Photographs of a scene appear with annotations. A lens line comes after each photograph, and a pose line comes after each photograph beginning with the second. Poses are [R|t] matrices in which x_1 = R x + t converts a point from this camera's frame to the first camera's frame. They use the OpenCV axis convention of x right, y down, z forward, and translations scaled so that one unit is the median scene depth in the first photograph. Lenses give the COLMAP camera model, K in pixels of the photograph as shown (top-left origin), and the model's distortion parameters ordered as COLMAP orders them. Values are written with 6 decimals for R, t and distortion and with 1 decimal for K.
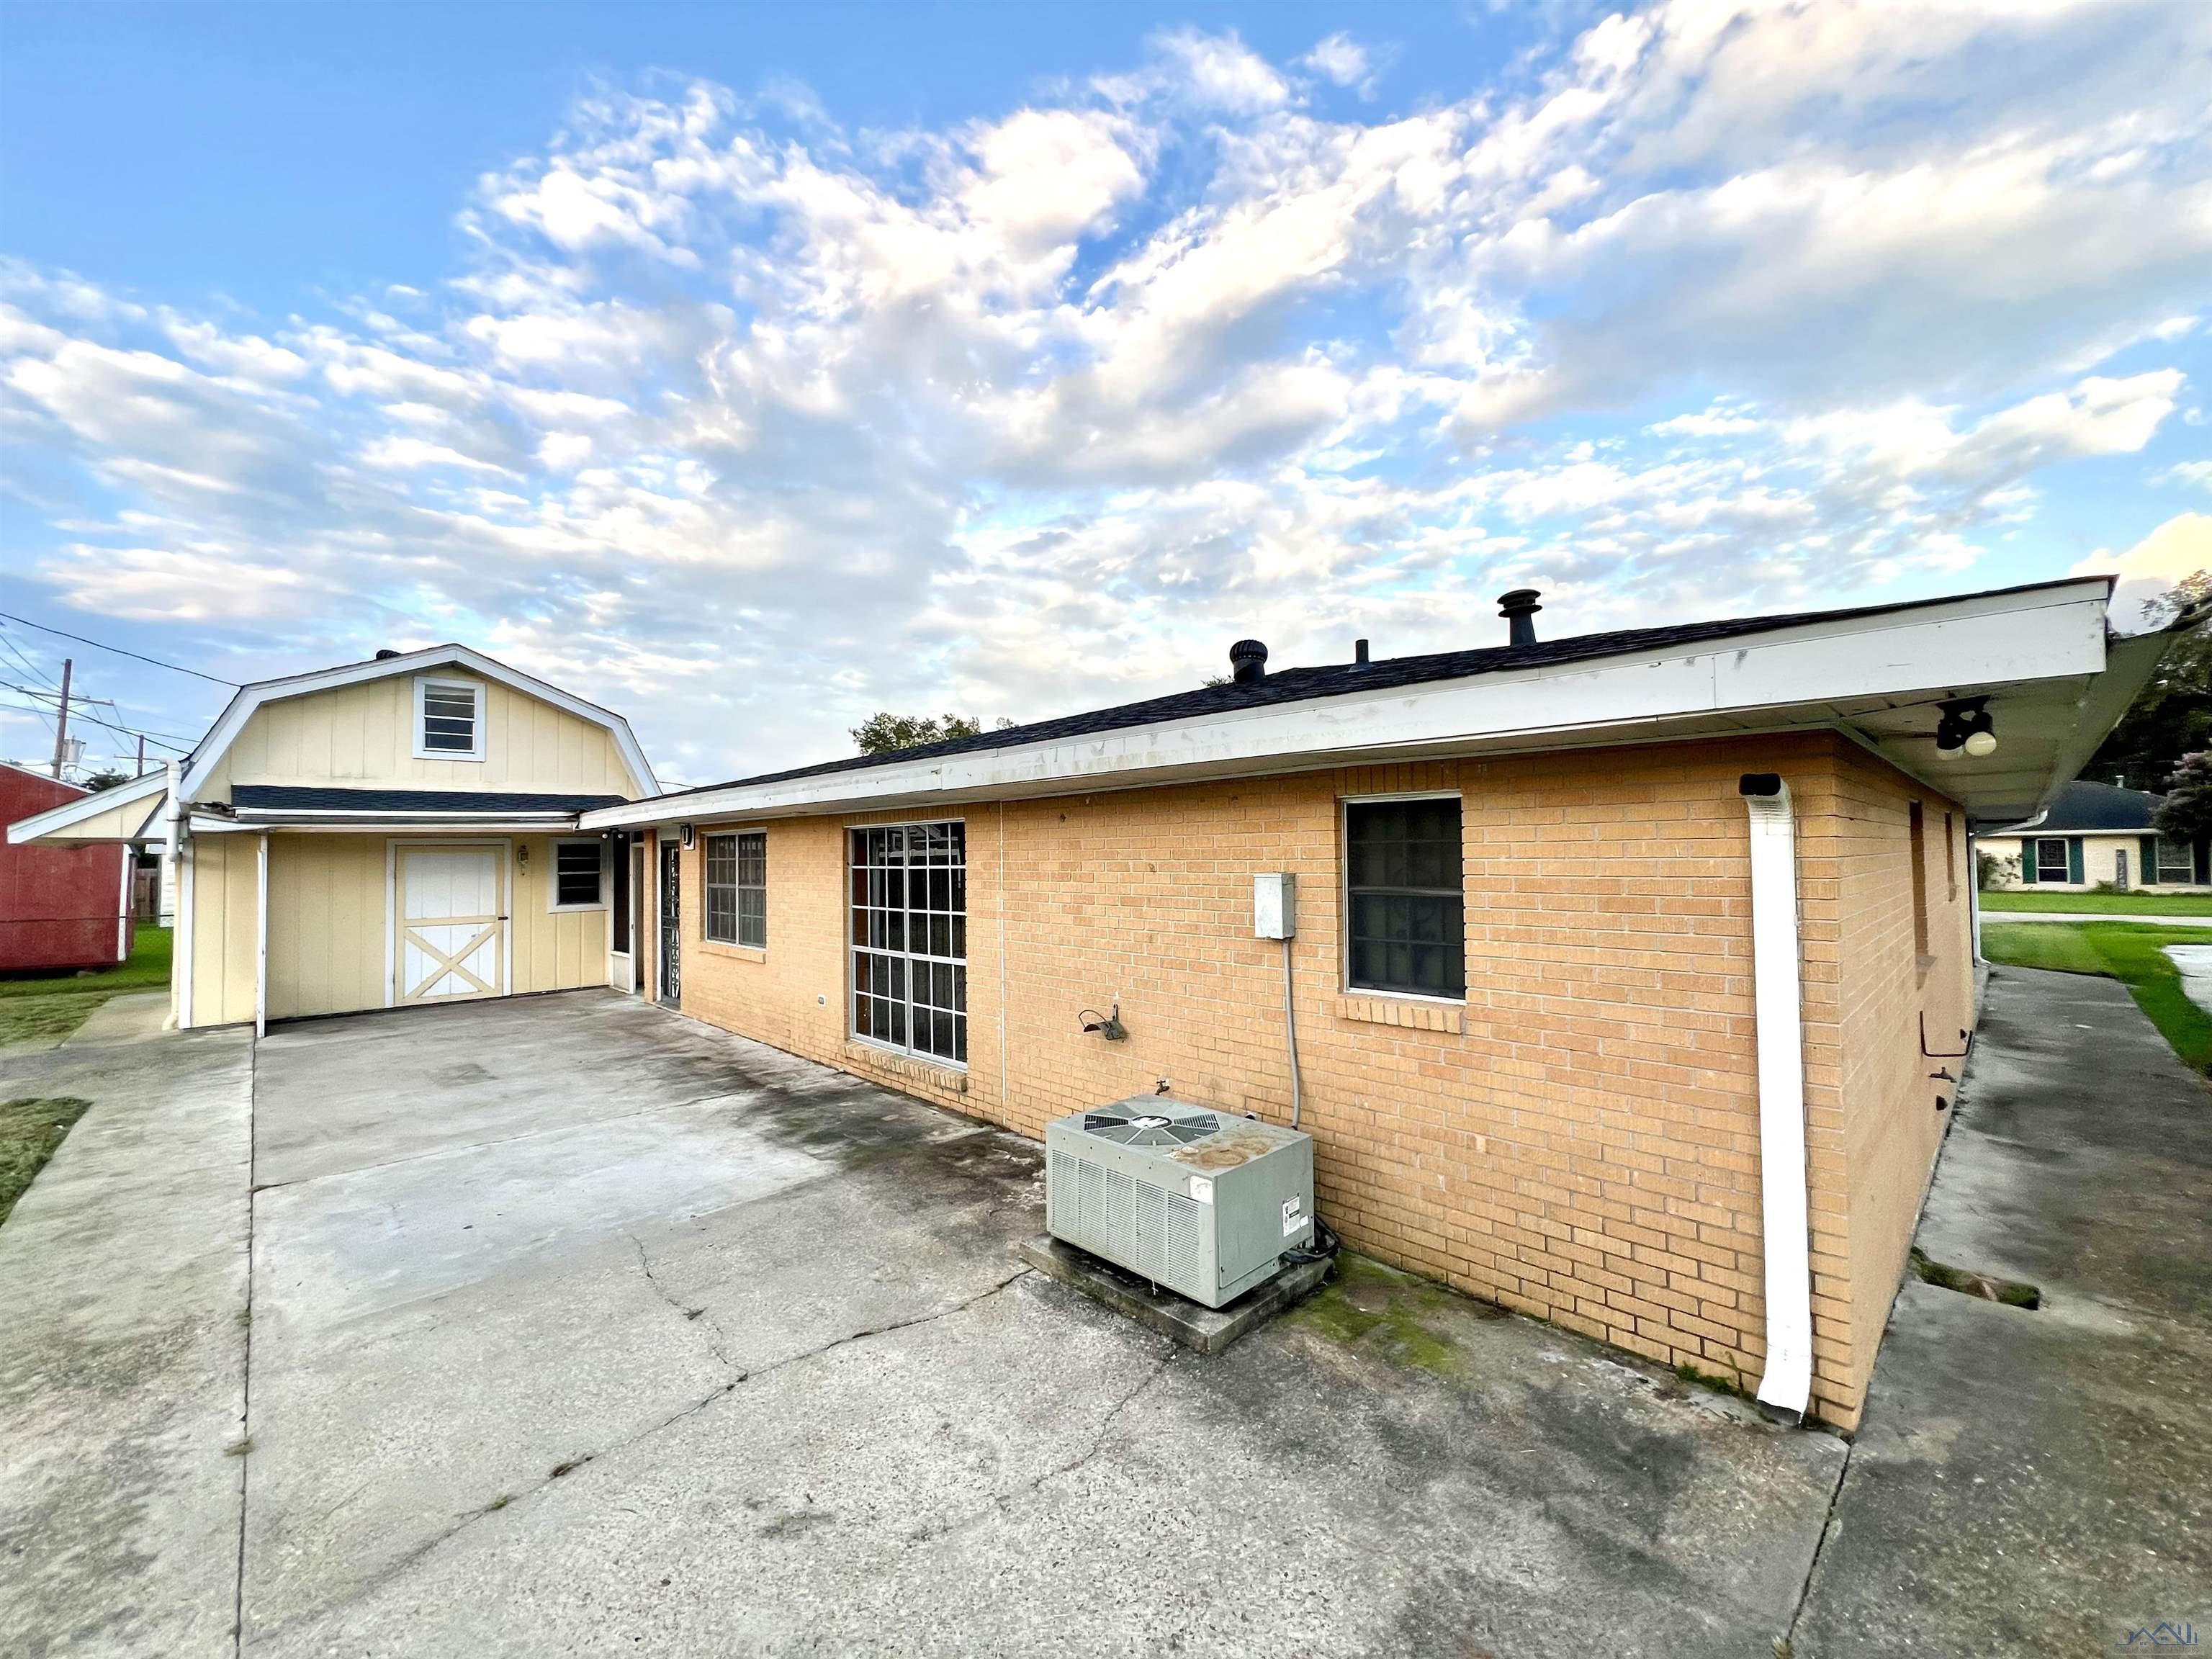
lens RADIAL K [[892.0, 0, 1102.8], [0, 892.0, 830.6], [0, 0, 1]] dist [-0.001844, 0.000341]
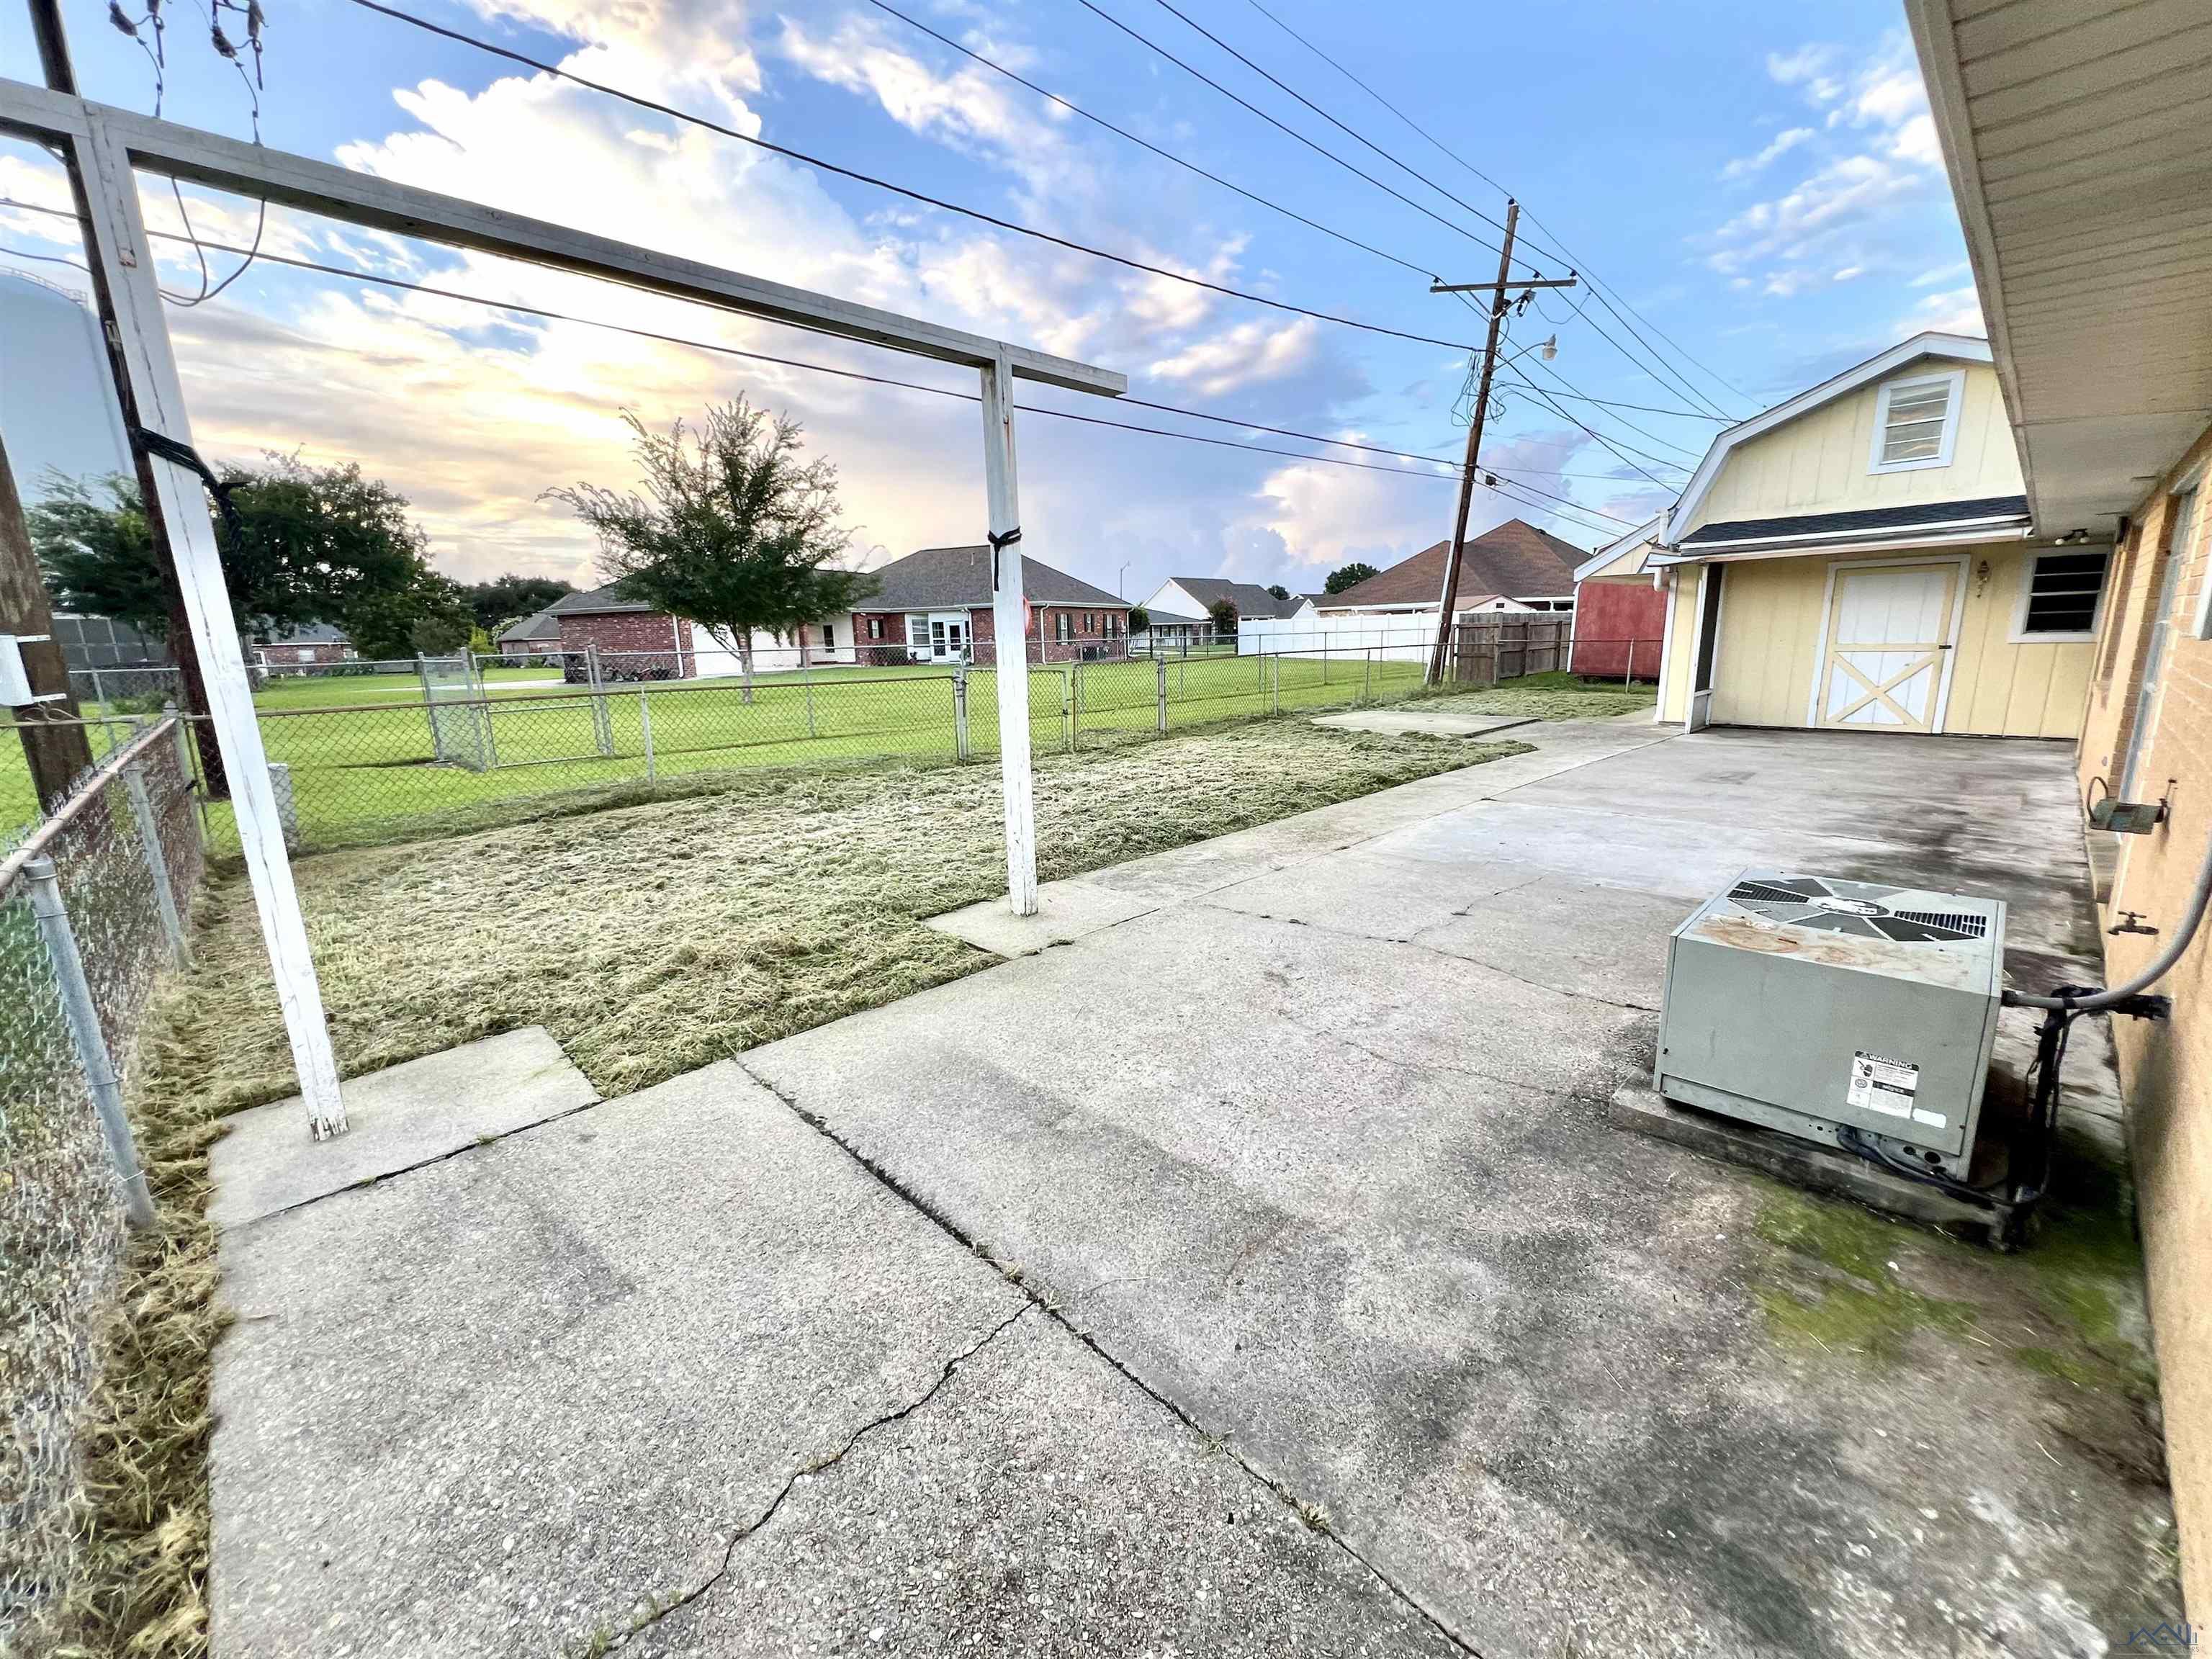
lens RADIAL K [[892.0, 0, 1102.5], [0, 892.0, 828.4], [0, 0, 1]] dist [-0.001844, 0.000341]
pose [[-0.005043, 0.224441, -0.974475, 0.752539], [0.053029, 0.973176, 0.223867, 0.091948], [0.998580, -0.050547, -0.016809, 0.472643]]
